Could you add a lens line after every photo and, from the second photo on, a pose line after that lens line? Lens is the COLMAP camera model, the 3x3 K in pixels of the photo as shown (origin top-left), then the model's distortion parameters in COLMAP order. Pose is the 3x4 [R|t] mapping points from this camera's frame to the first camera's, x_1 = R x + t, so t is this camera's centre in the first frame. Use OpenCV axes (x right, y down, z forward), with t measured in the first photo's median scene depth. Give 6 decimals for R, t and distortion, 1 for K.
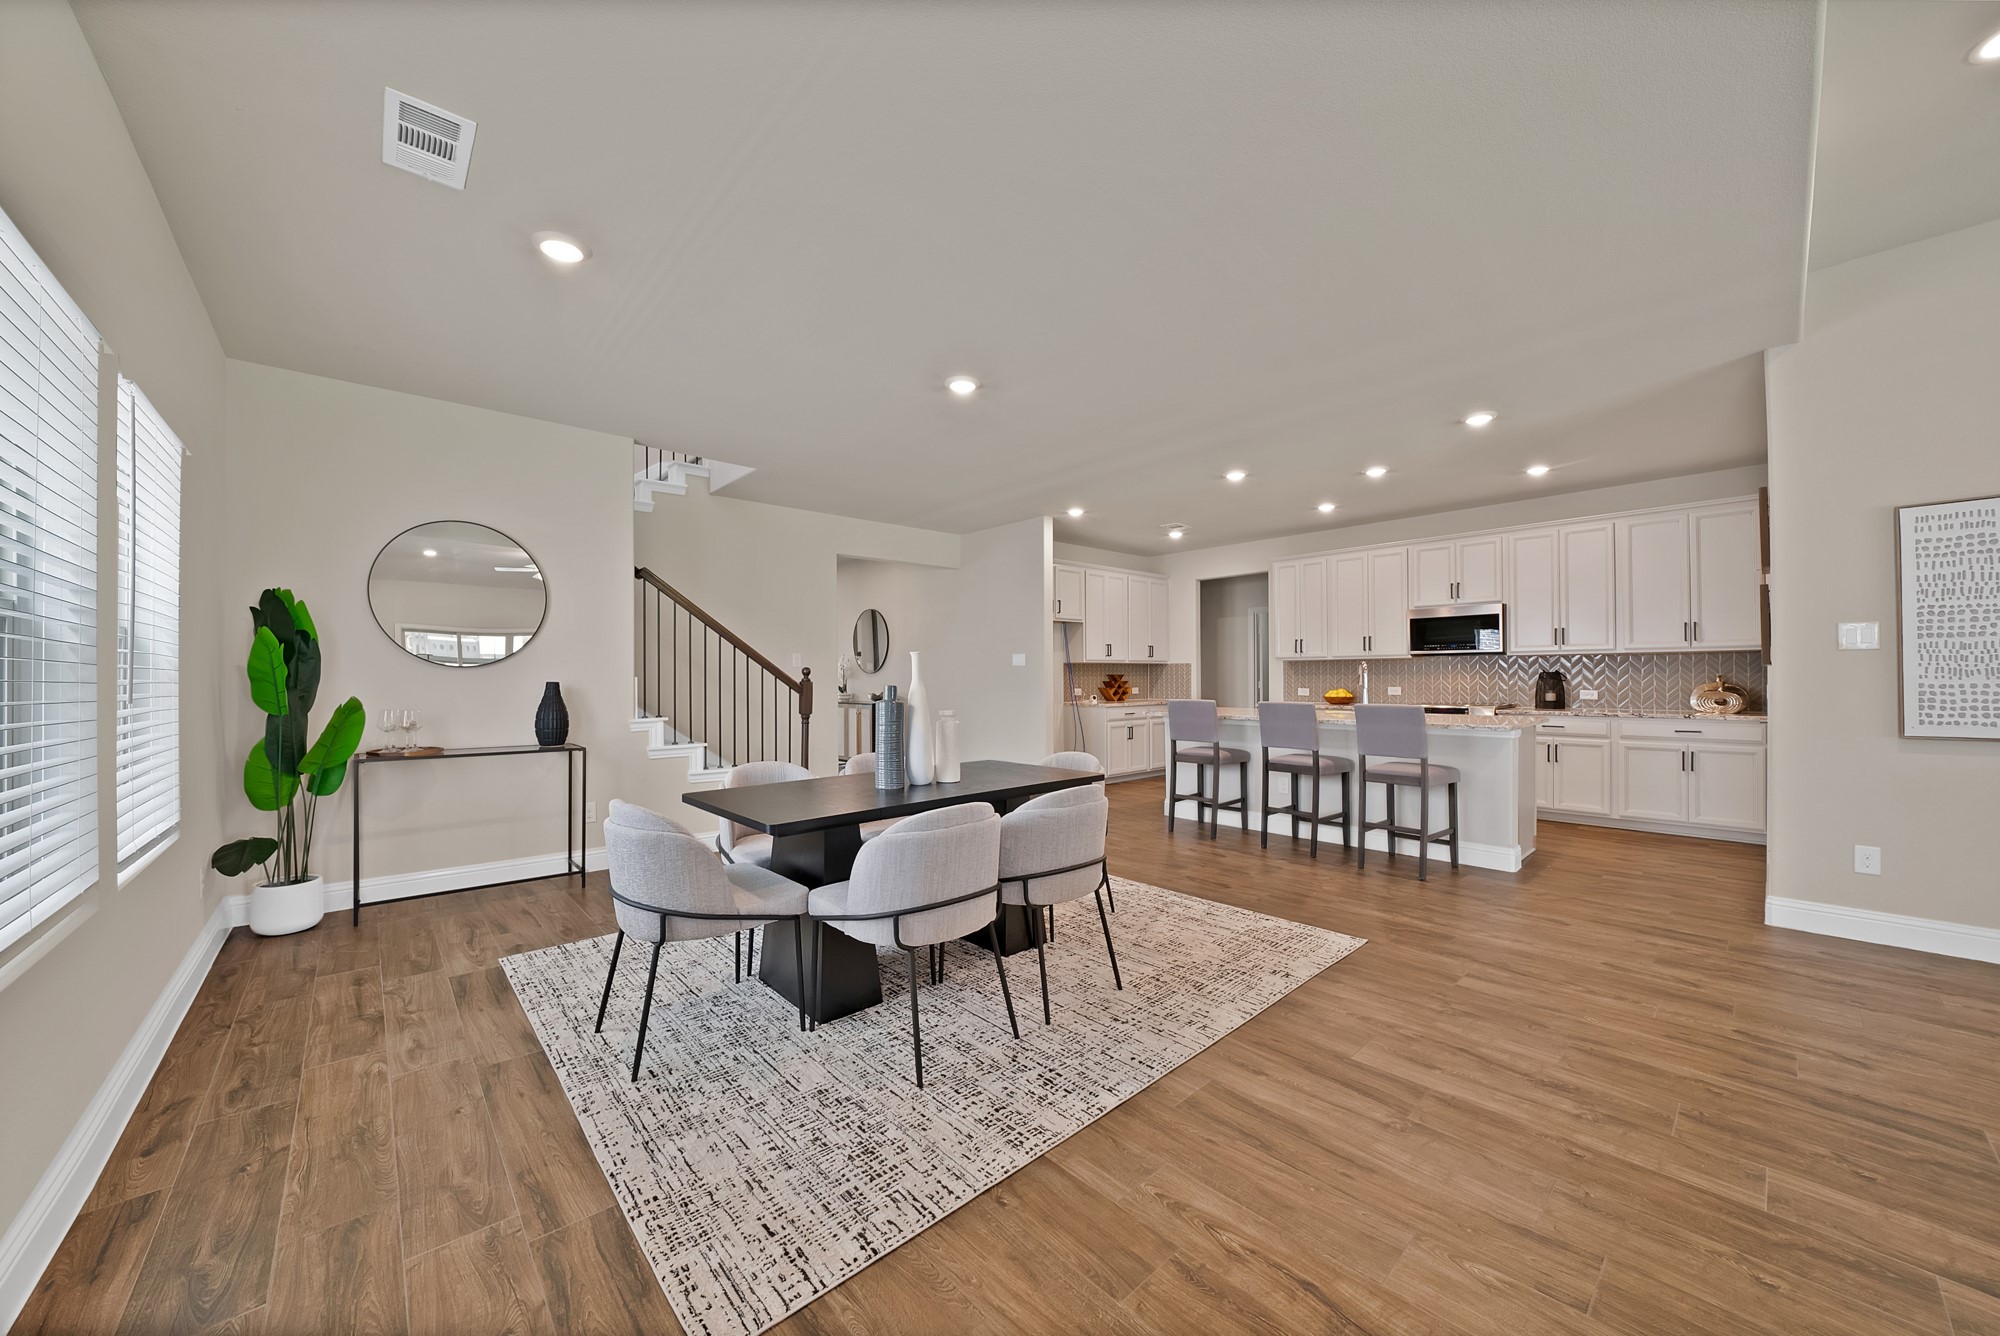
lens RADIAL K [[703.9, 0, 995.2], [0, 703.9, 673.9], [0, 0, 1]] dist [-0.020751, 0.000086]
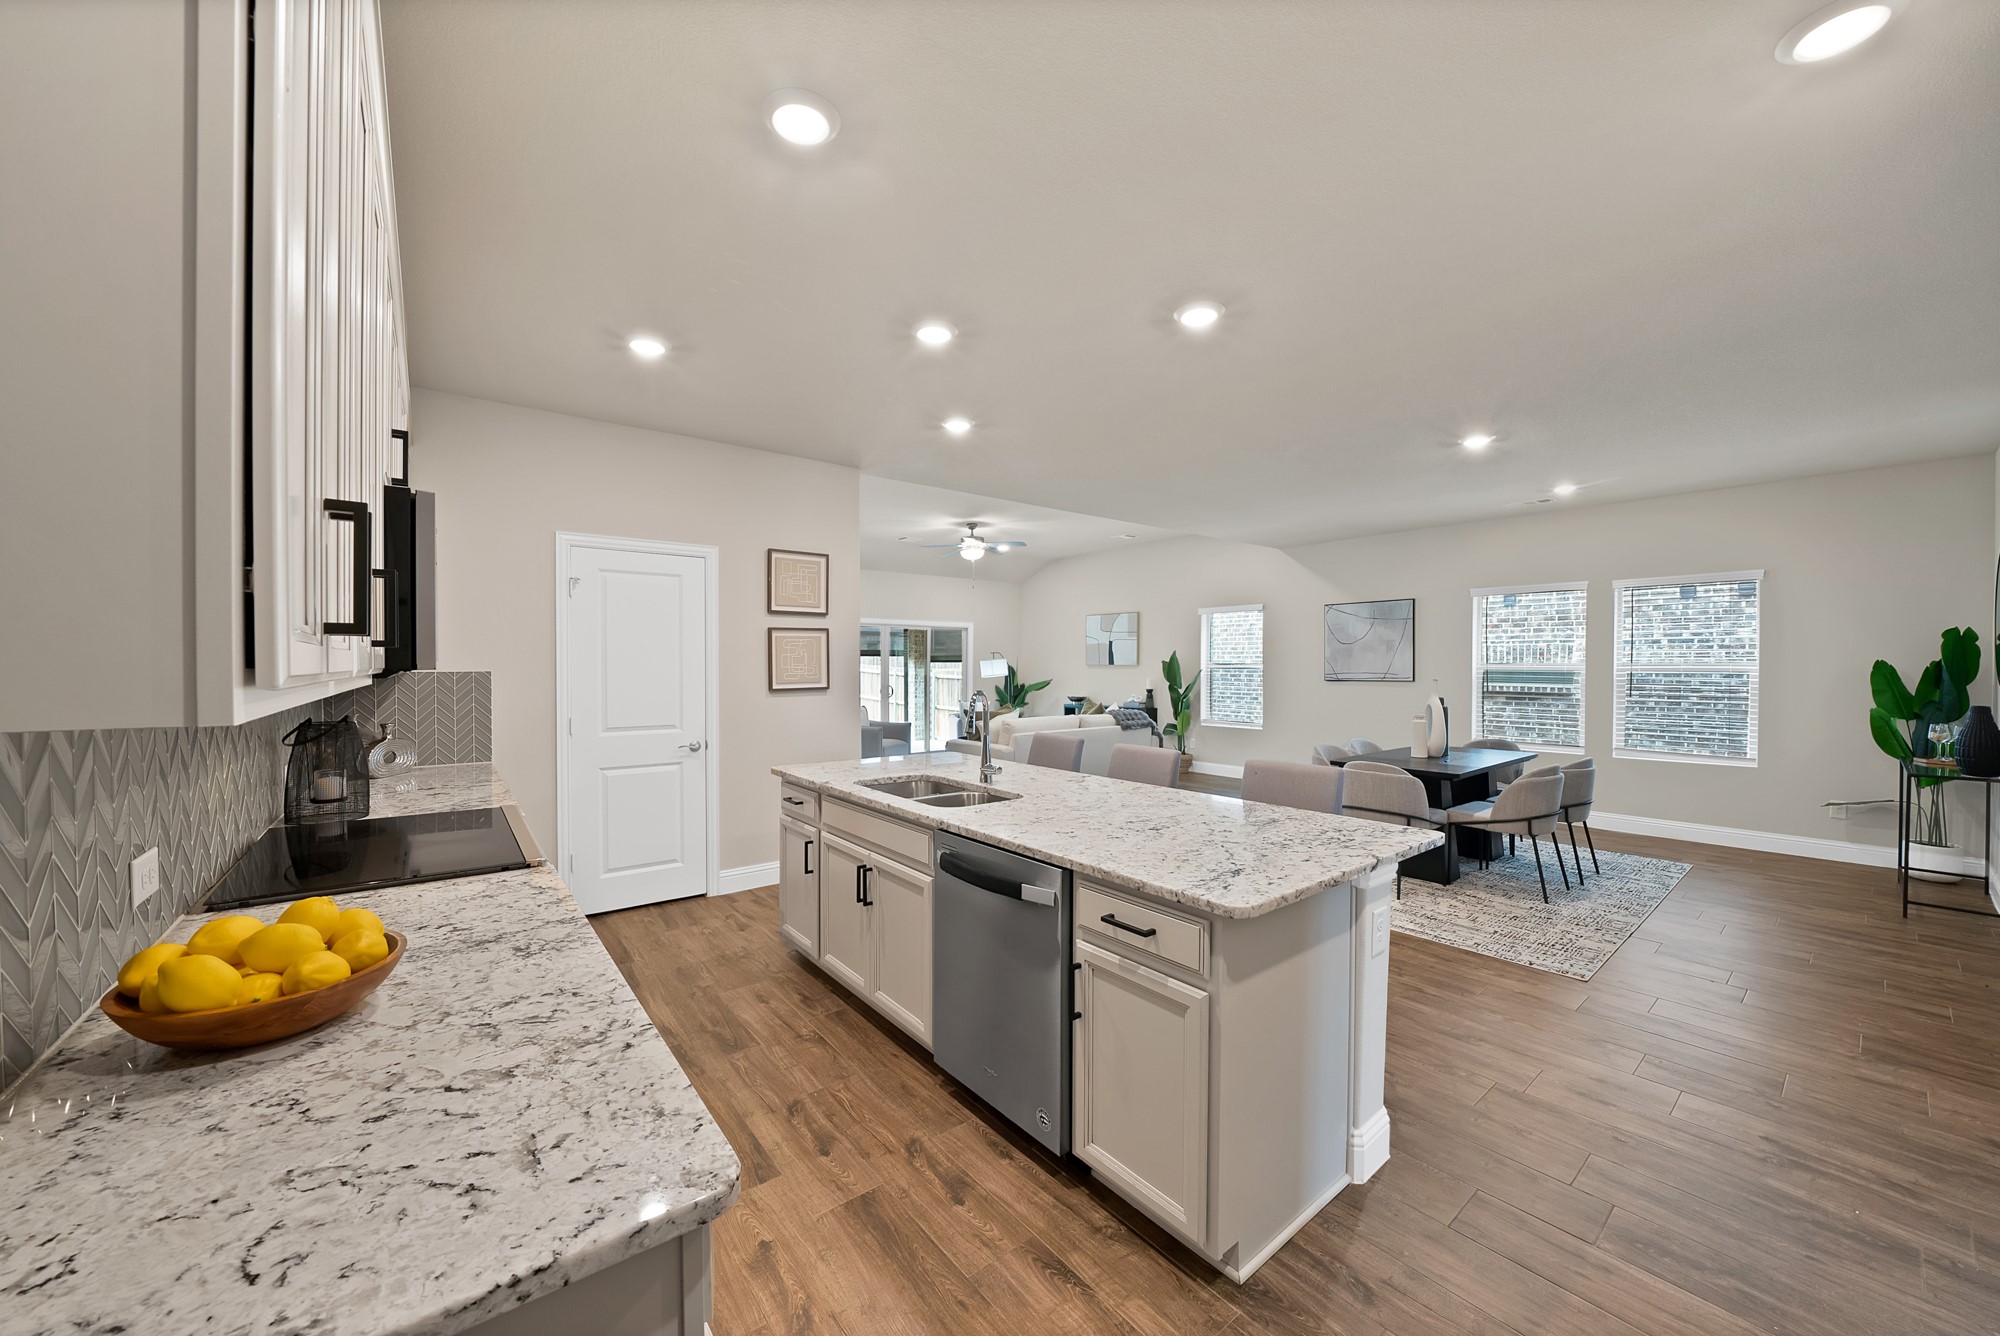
lens RADIAL K [[725.5, 0, 999.0], [0, 725.5, 673.0], [0, 0, 1]] dist [-0.027009, 0.003641]
pose [[-0.998243, 0.005223, 0.059022, 0.456370], [0.005649, 0.999959, 0.007054, -0.034205], [-0.058983, 0.007375, -0.998232, 1.533283]]
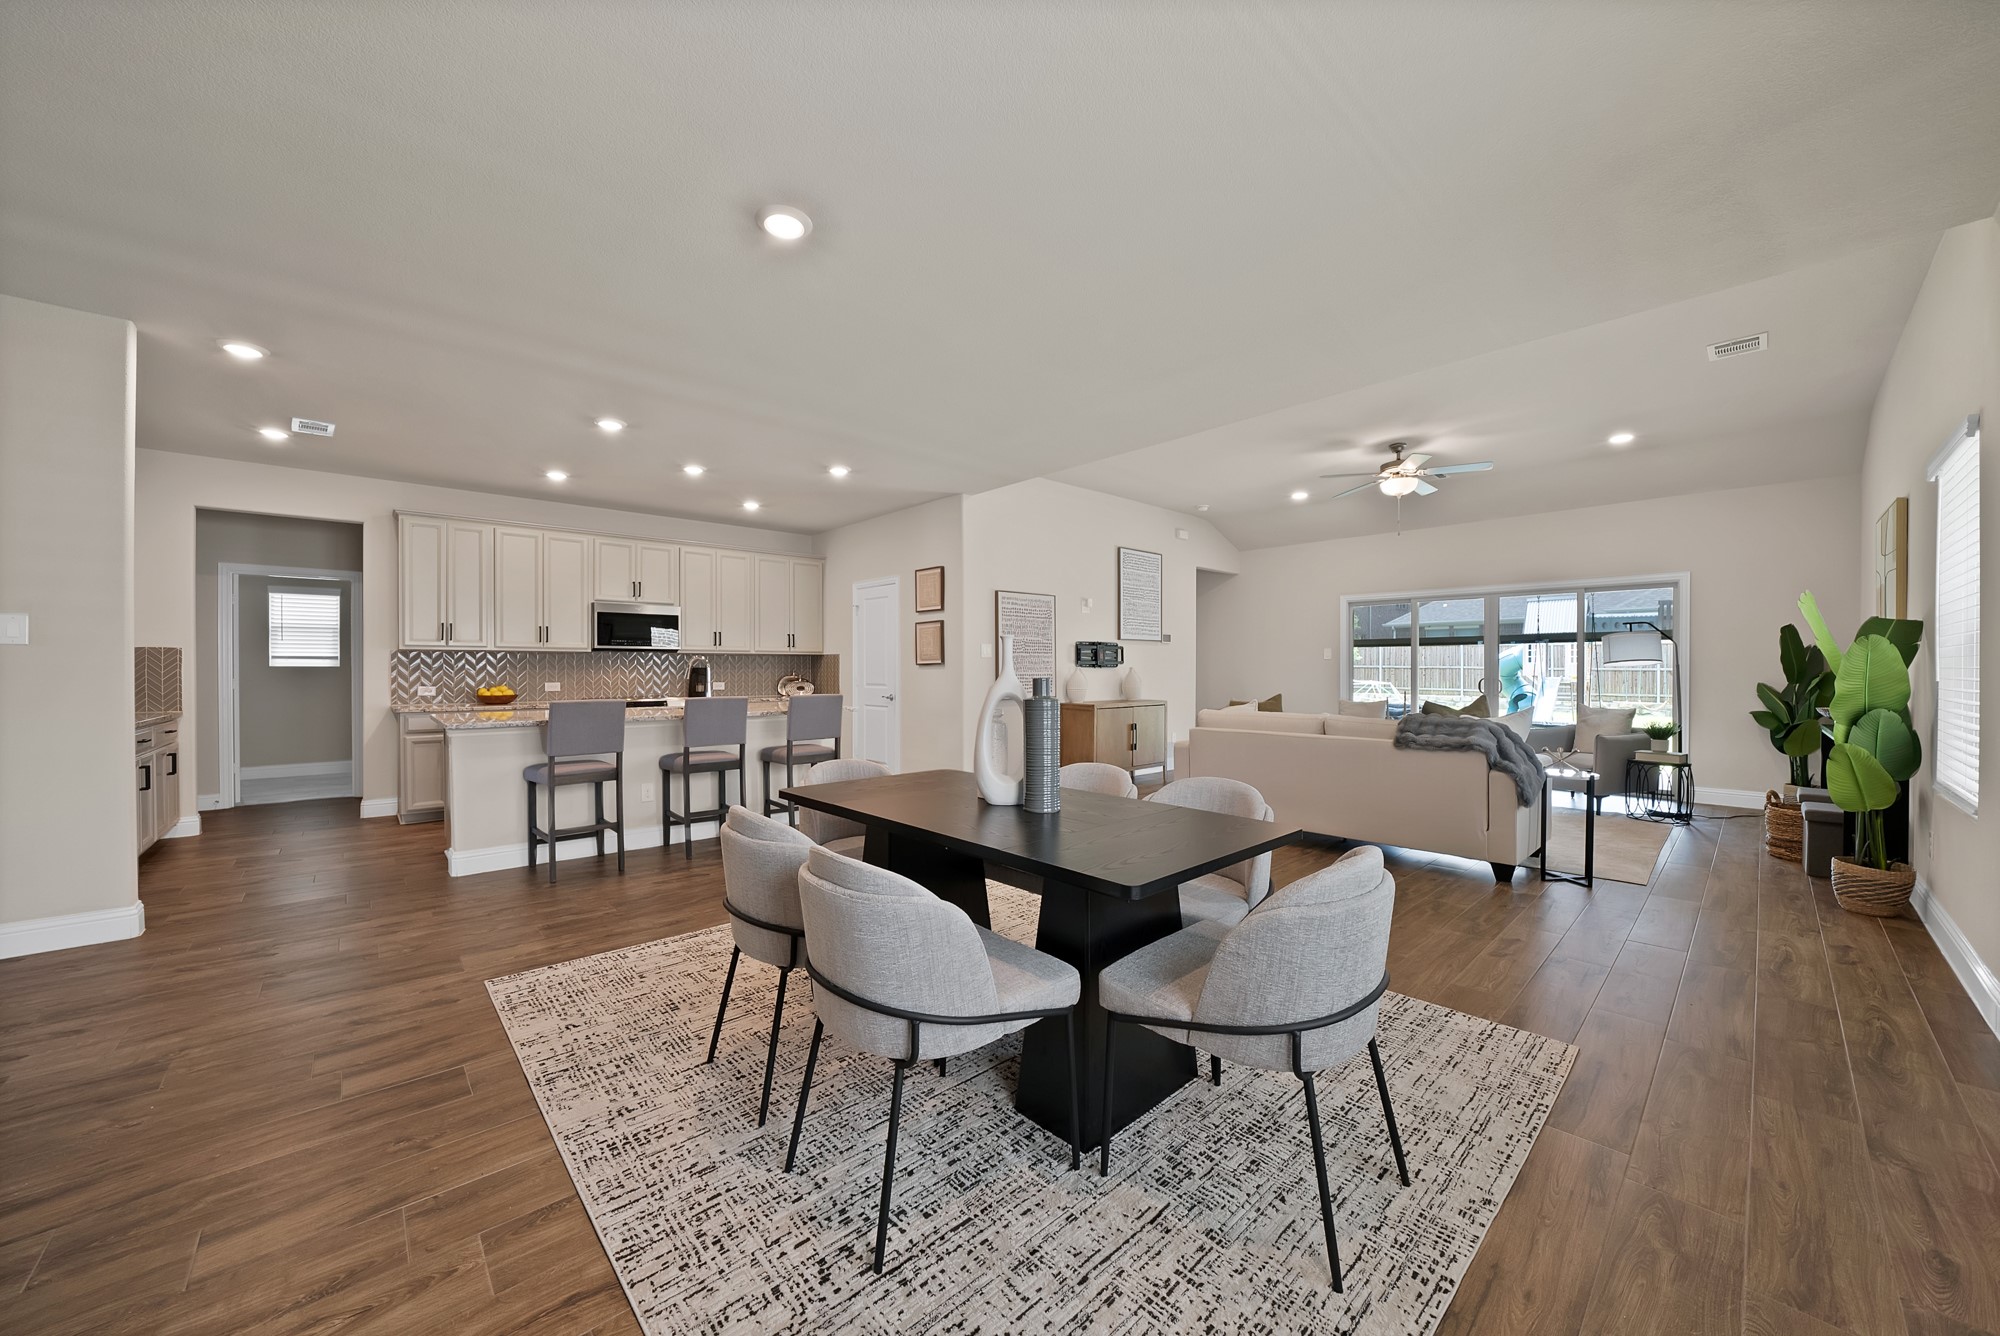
lens RADIAL K [[723.4, 0, 995.1], [0, 723.4, 663.5], [0, 0, 1]] dist [-0.021207, 0.000069]
pose [[-0.006303, 0.015184, 0.999865, -0.503497], [-0.004497, 0.999874, -0.015213, 0.007801], [-0.999970, -0.004592, -0.006234, 0.561247]]
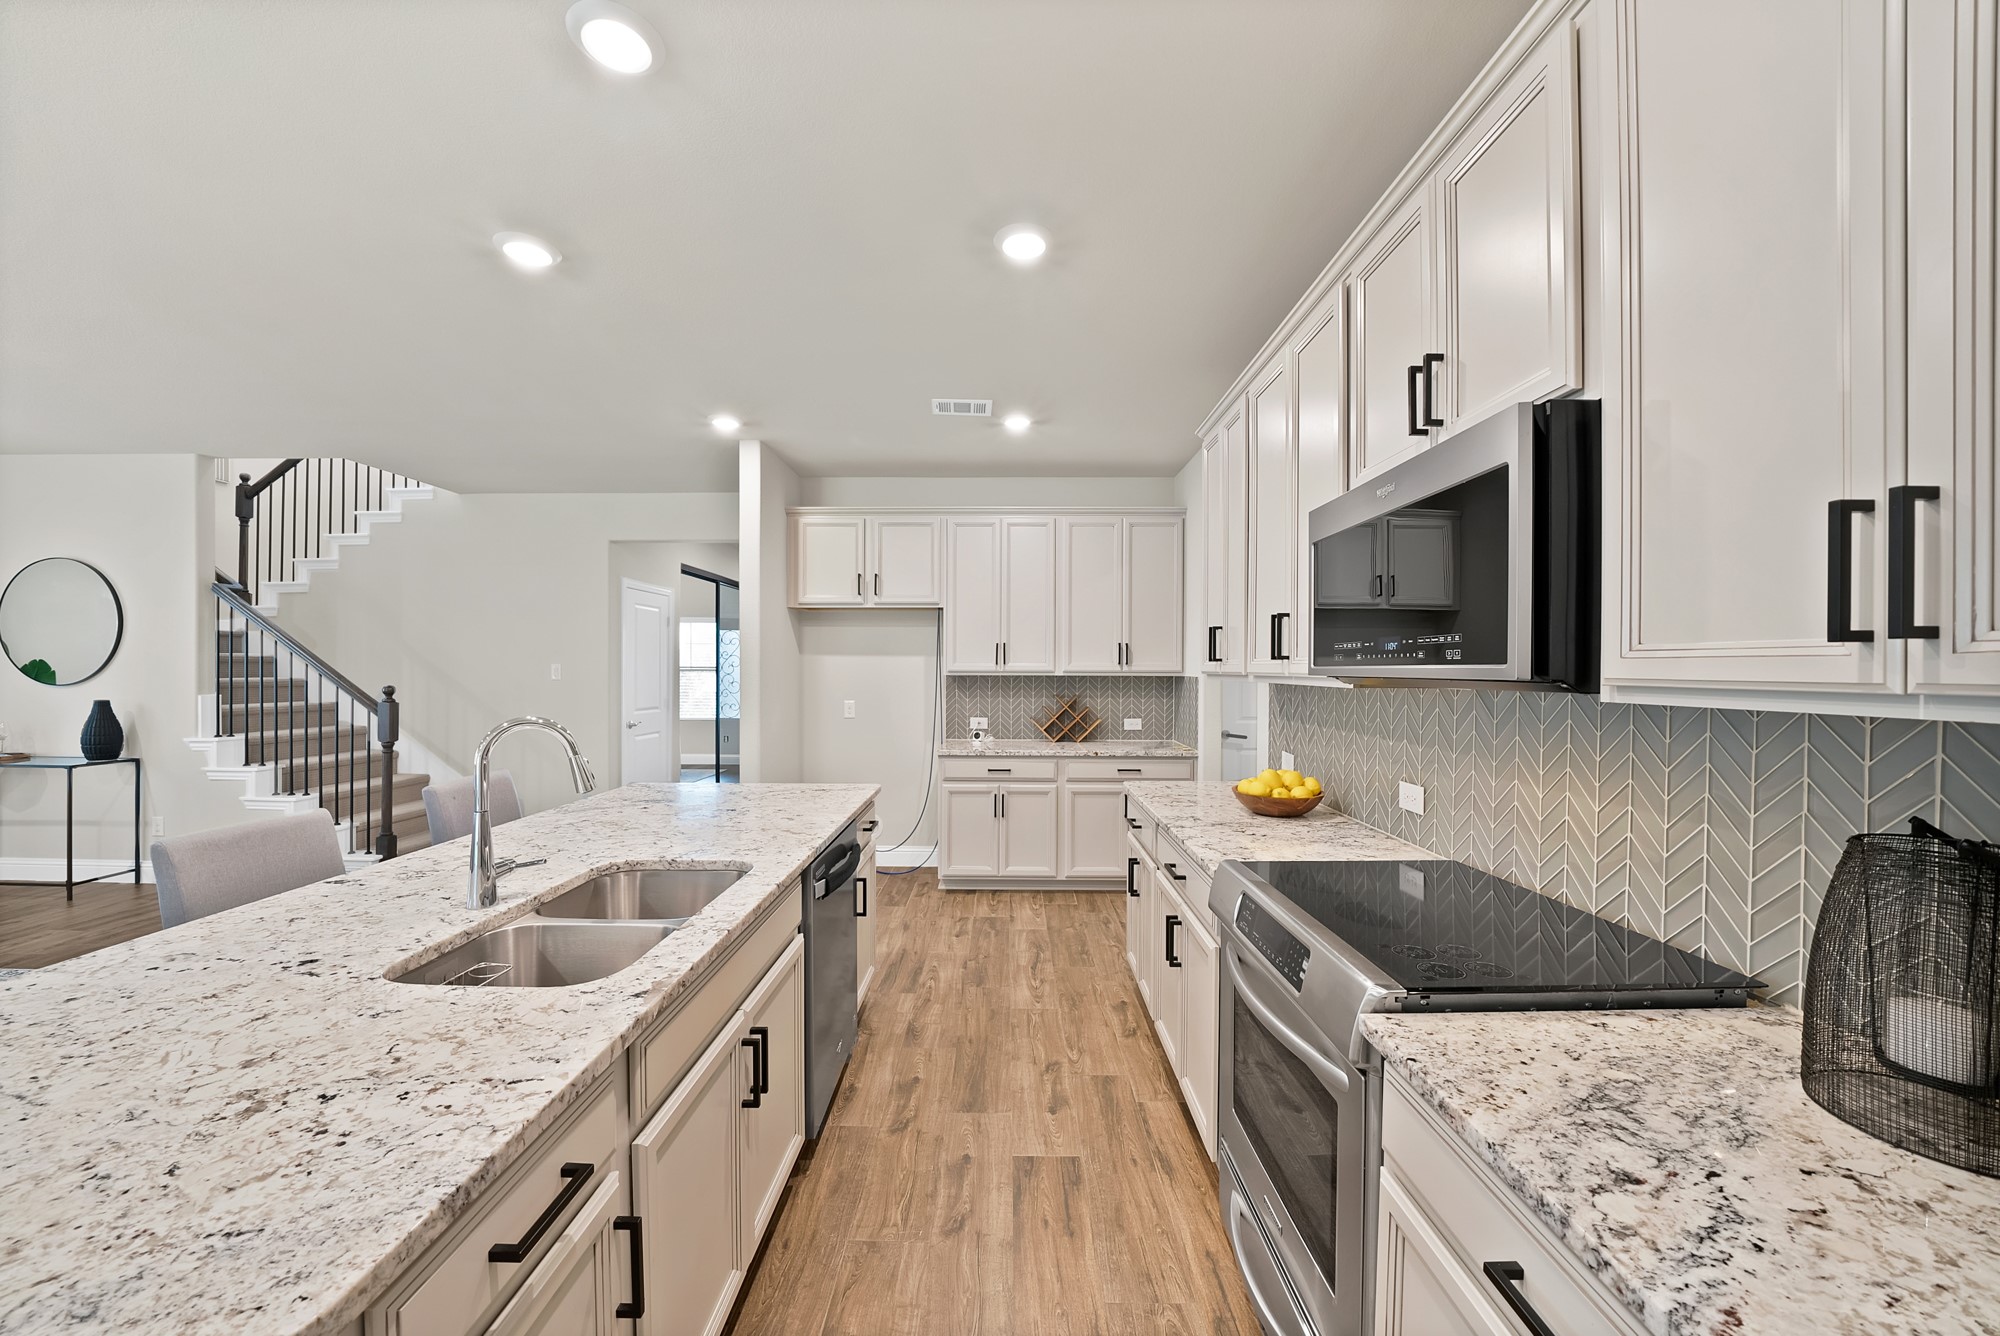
lens RADIAL K [[710.1, 0, 1007.1], [0, 710.1, 670.9], [0, 0, 1]] dist [-0.018824, 0.002638]
pose [[0.745485, 0.011494, -0.666423, 0.845135], [-0.006665, 0.999930, 0.009790, -0.039369], [0.666489, -0.002856, 0.745510, 0.879328]]
